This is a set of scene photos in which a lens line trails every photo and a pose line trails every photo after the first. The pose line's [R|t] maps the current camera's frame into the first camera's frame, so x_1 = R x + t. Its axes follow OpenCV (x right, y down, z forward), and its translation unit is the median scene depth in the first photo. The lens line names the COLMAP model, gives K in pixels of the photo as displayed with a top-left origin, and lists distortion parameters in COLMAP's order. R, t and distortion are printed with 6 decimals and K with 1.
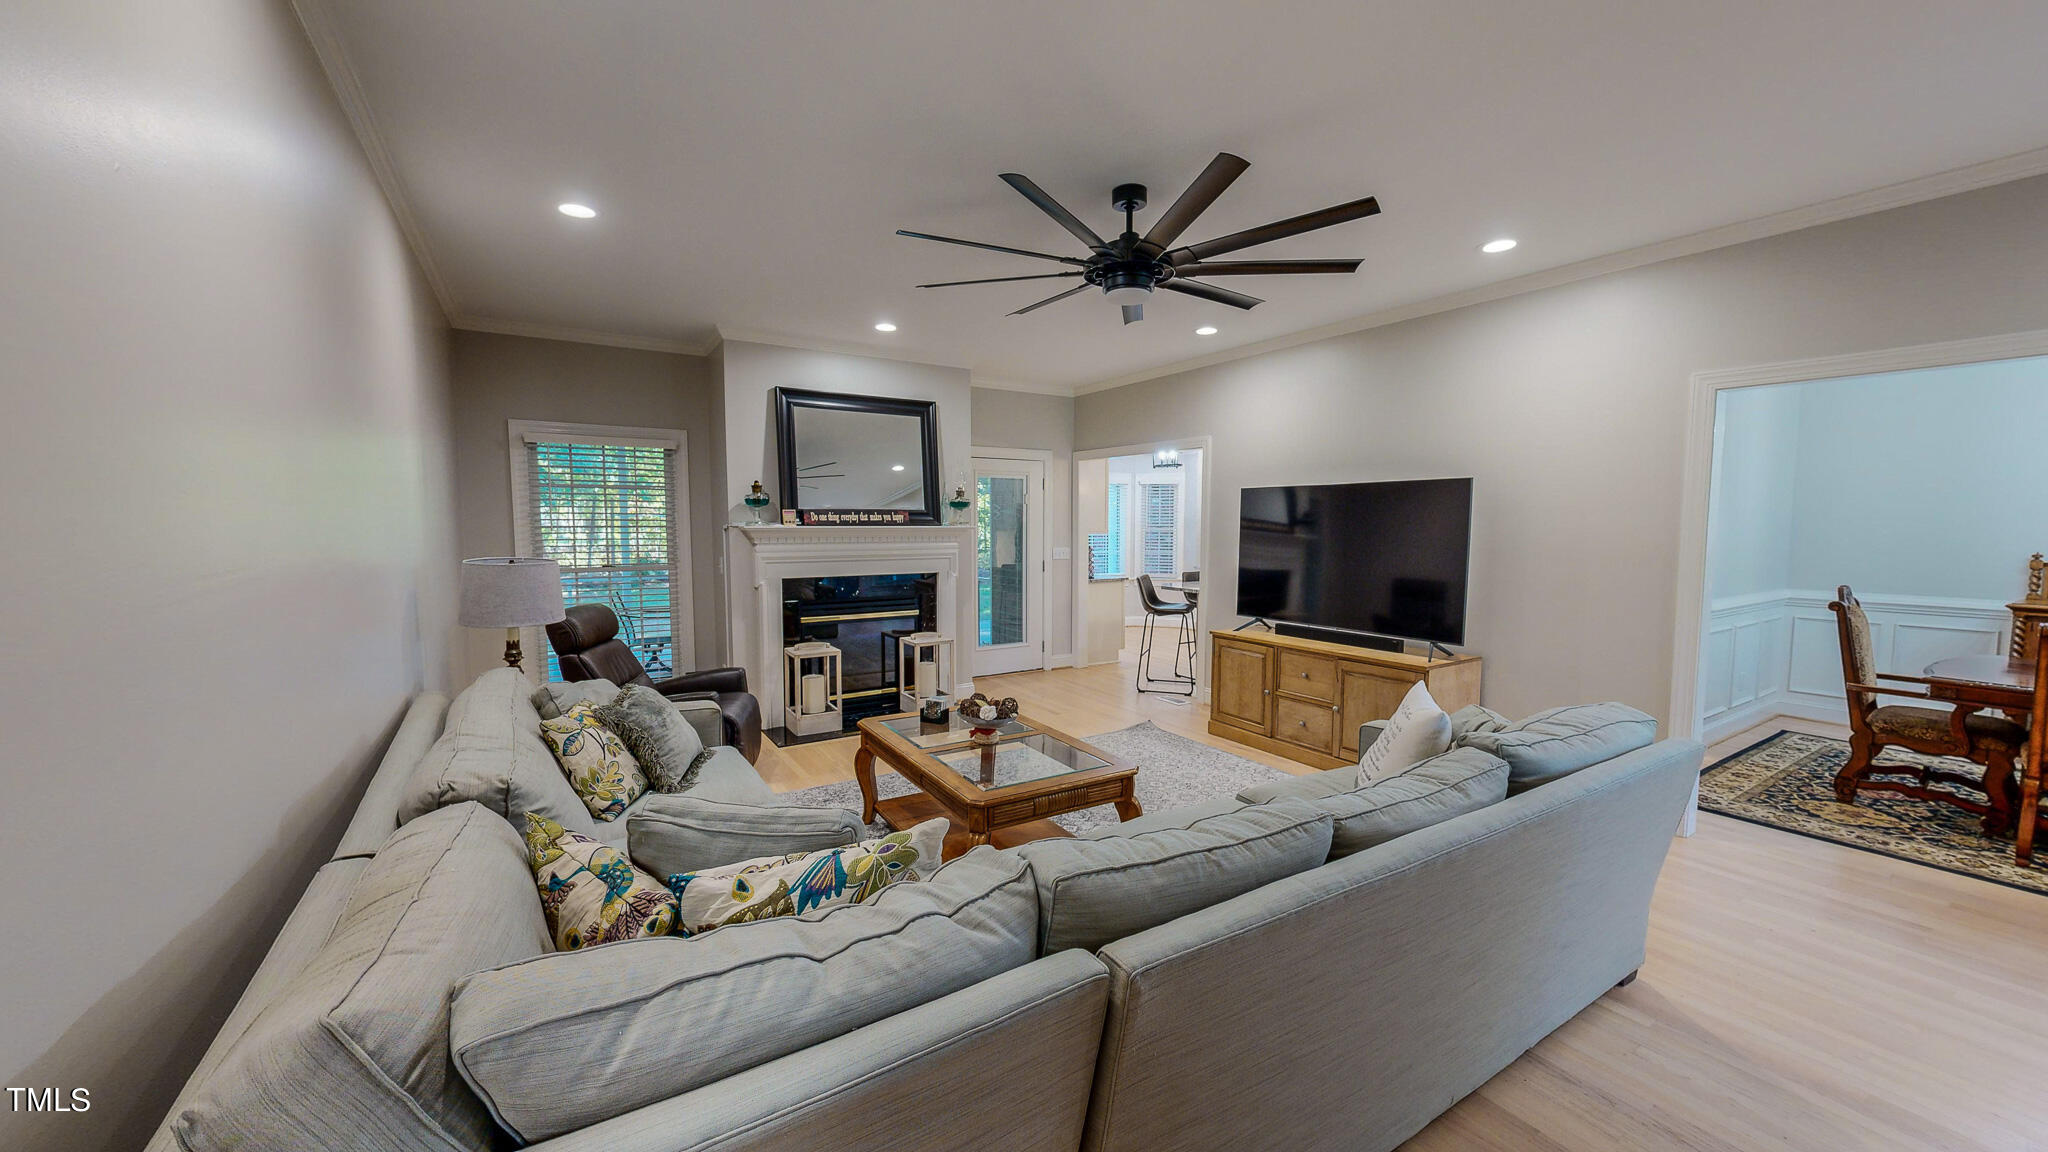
lens RADIAL K [[751.6, 0, 1024.3], [0, 751.6, 578.8], [0, 0, 1]] dist [0.000584, -0.000005]
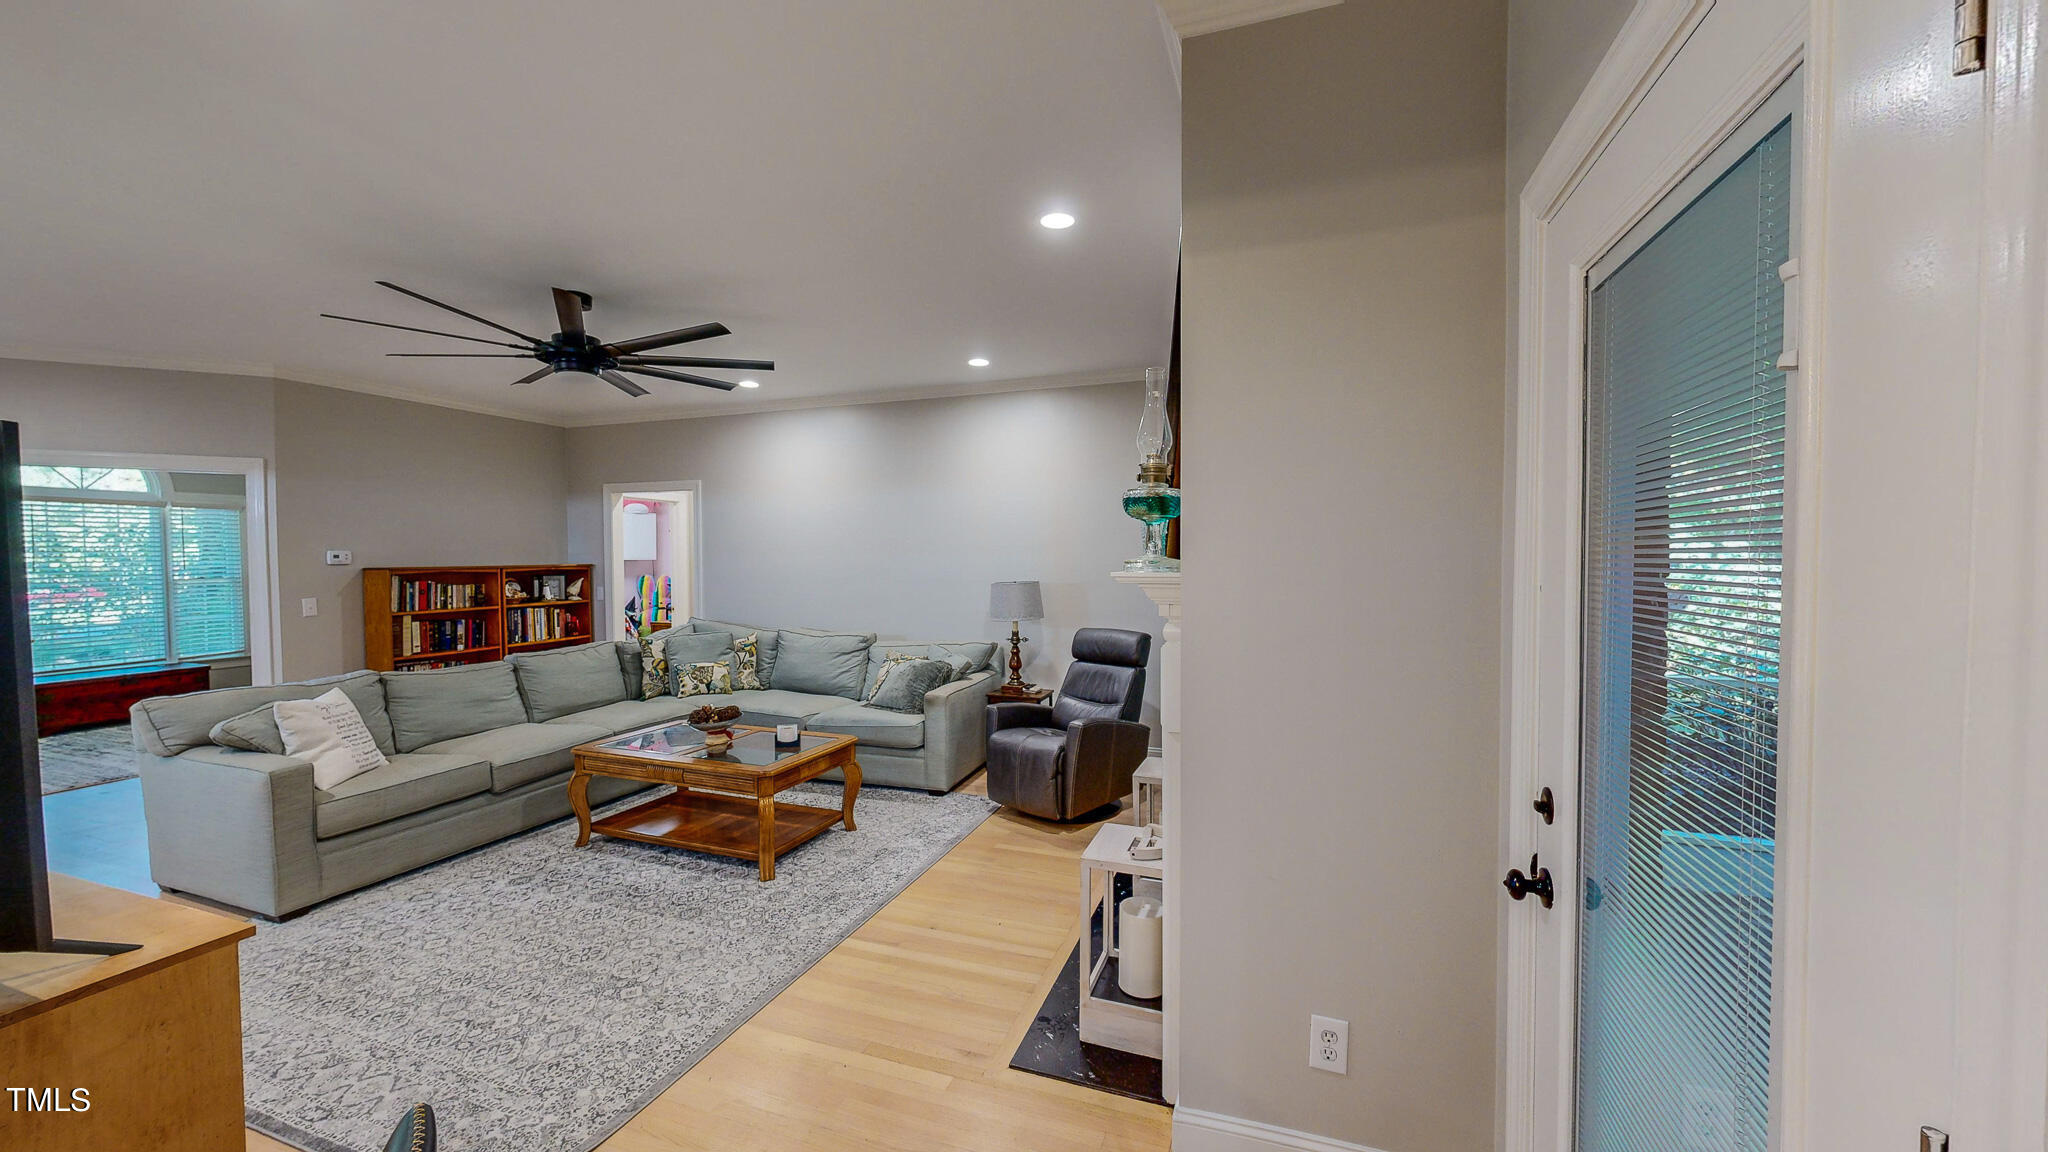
lens RADIAL K [[751.6, 0, 1024.3], [0, 751.6, 578.8], [0, 0, 1]] dist [0.000584, -0.000005]
pose [[-0.789914, 0.020070, -0.612889, 0.177449], [-0.043775, 0.995069, 0.089003, -0.106973], [0.611653, 0.097133, -0.785141, 1.386996]]
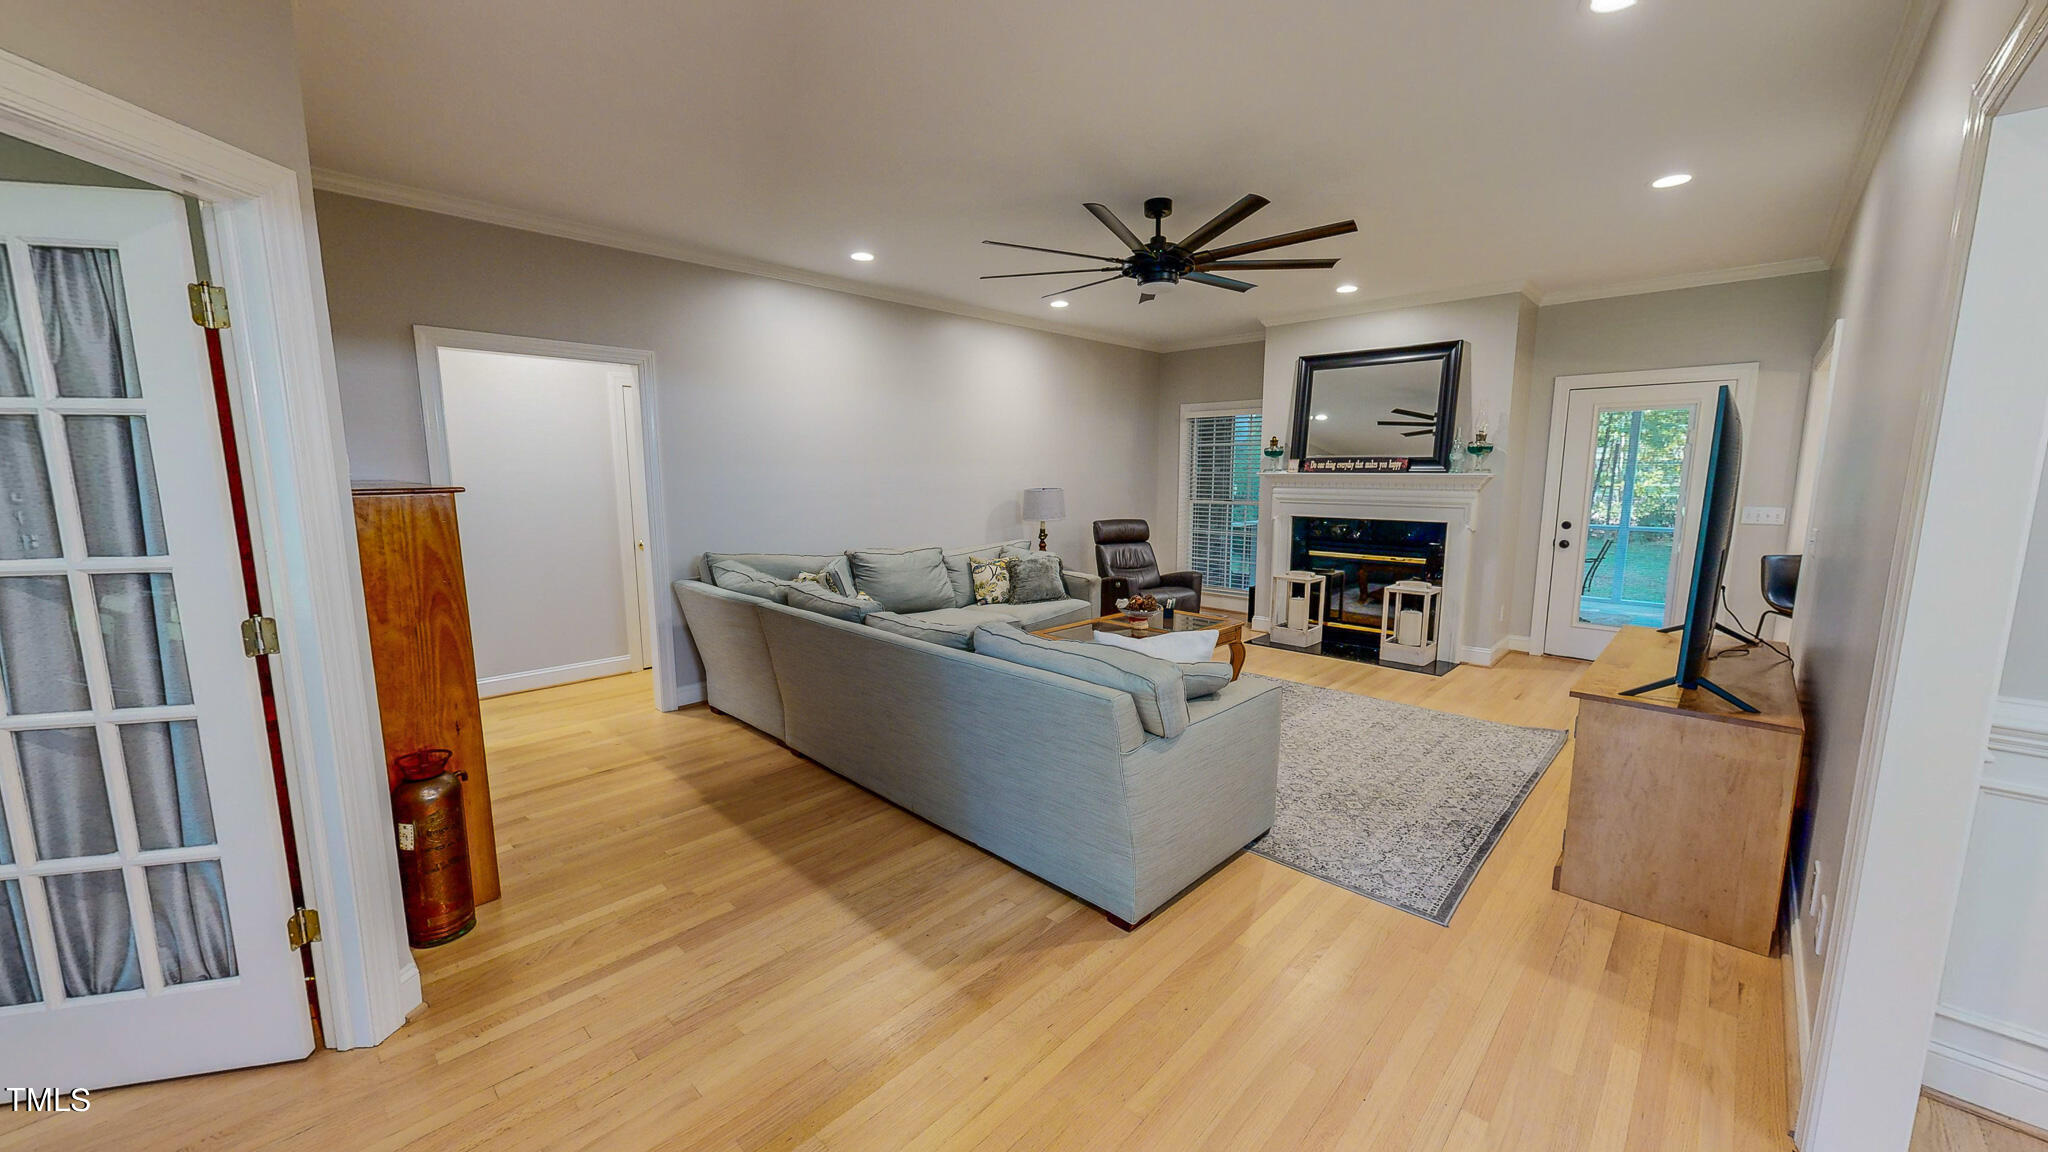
lens RADIAL K [[751.6, 0, 1024.3], [0, 751.6, 578.8], [0, 0, 1]] dist [0.000584, -0.000005]
pose [[0.238721, 0.140313, -0.960898, 0.765156], [-0.072163, 0.989334, 0.126537, -0.022065], [0.968403, 0.039134, 0.246300, 0.276350]]
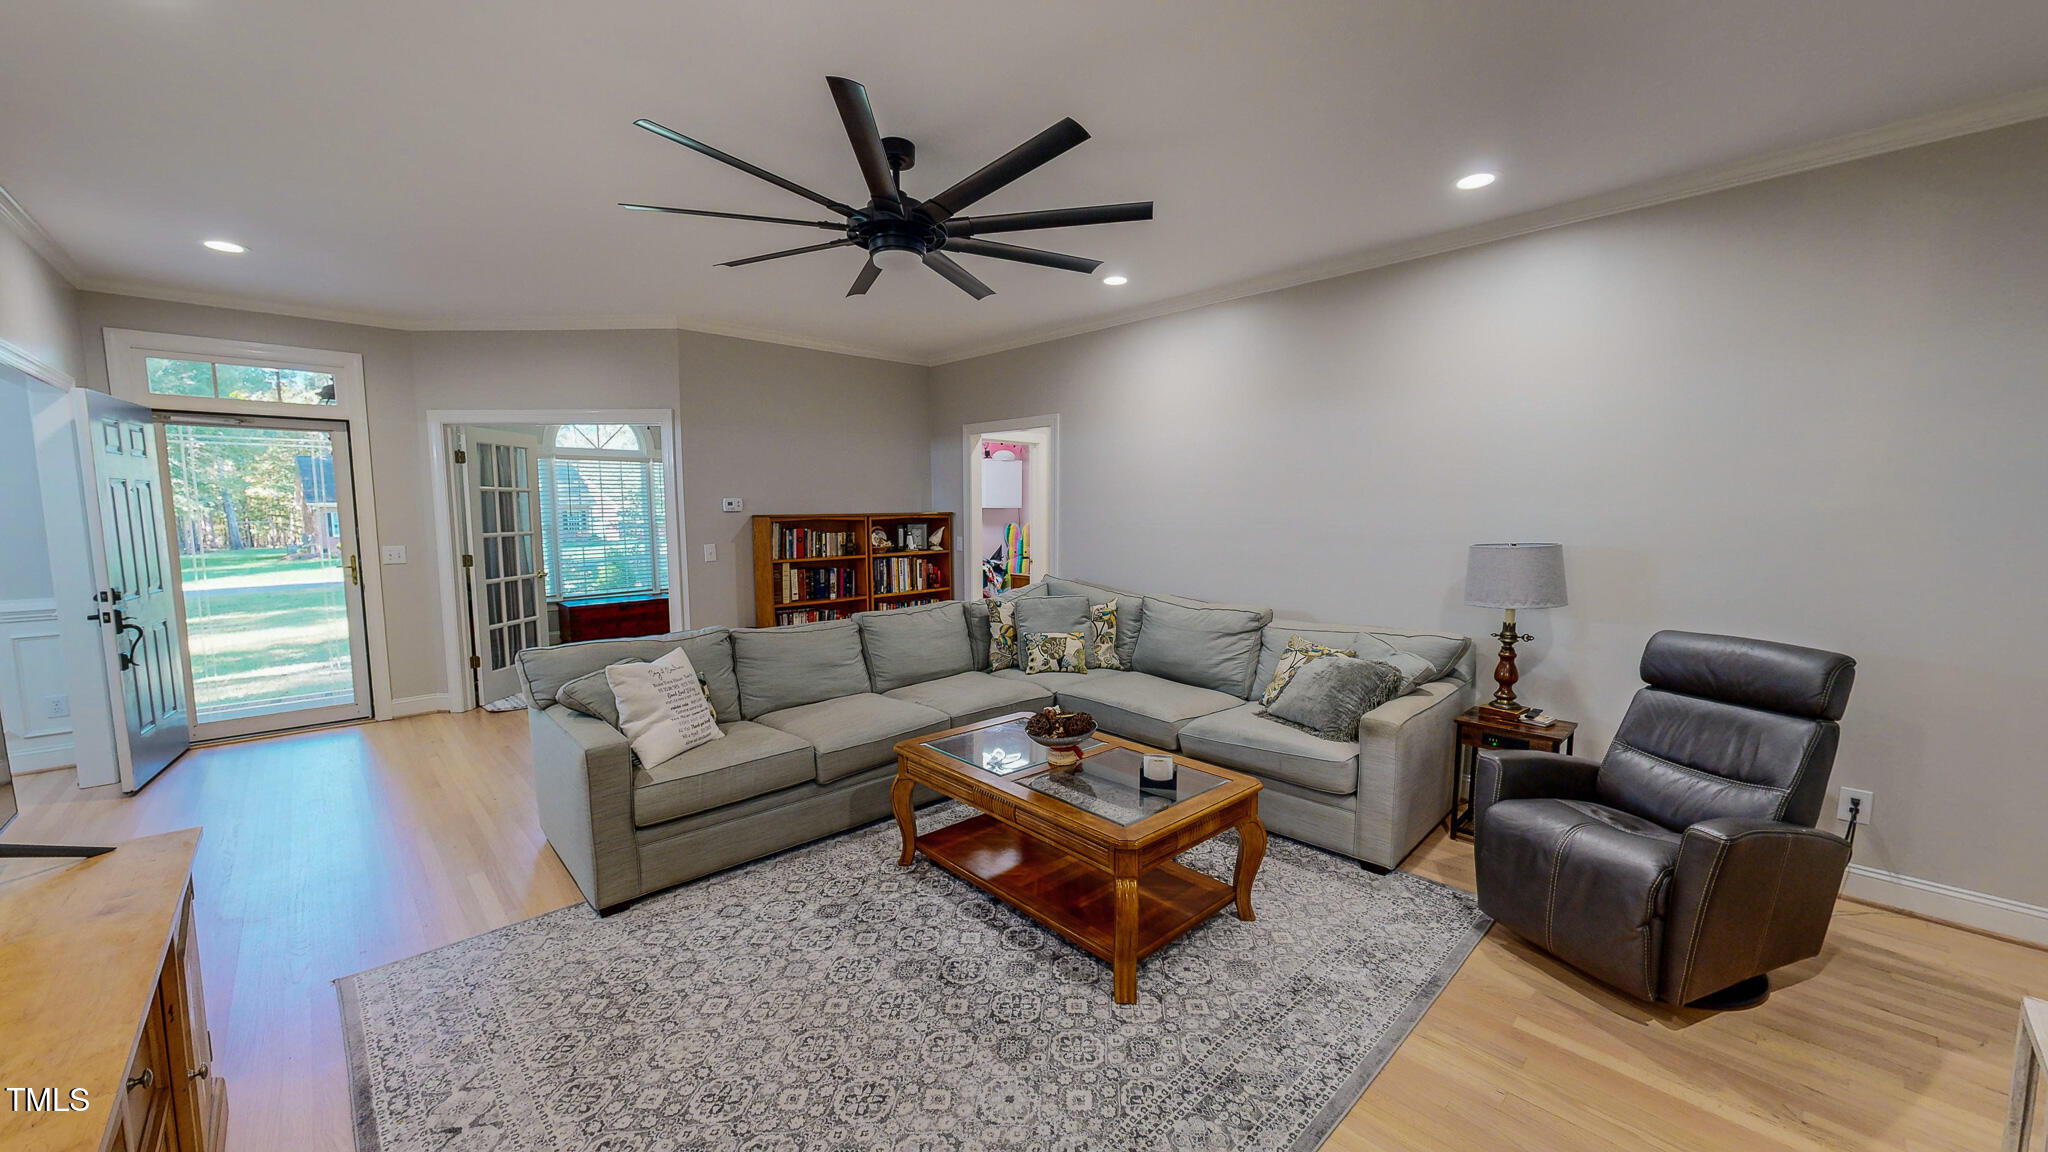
lens RADIAL K [[751.6, 0, 1024.3], [0, 751.6, 578.8], [0, 0, 1]] dist [0.000584, -0.000005]
pose [[-0.981150, 0.020054, -0.192202, 0.092089], [-0.013142, 0.985374, 0.169899, -0.085853], [0.192798, 0.169223, -0.966536, 1.123949]]
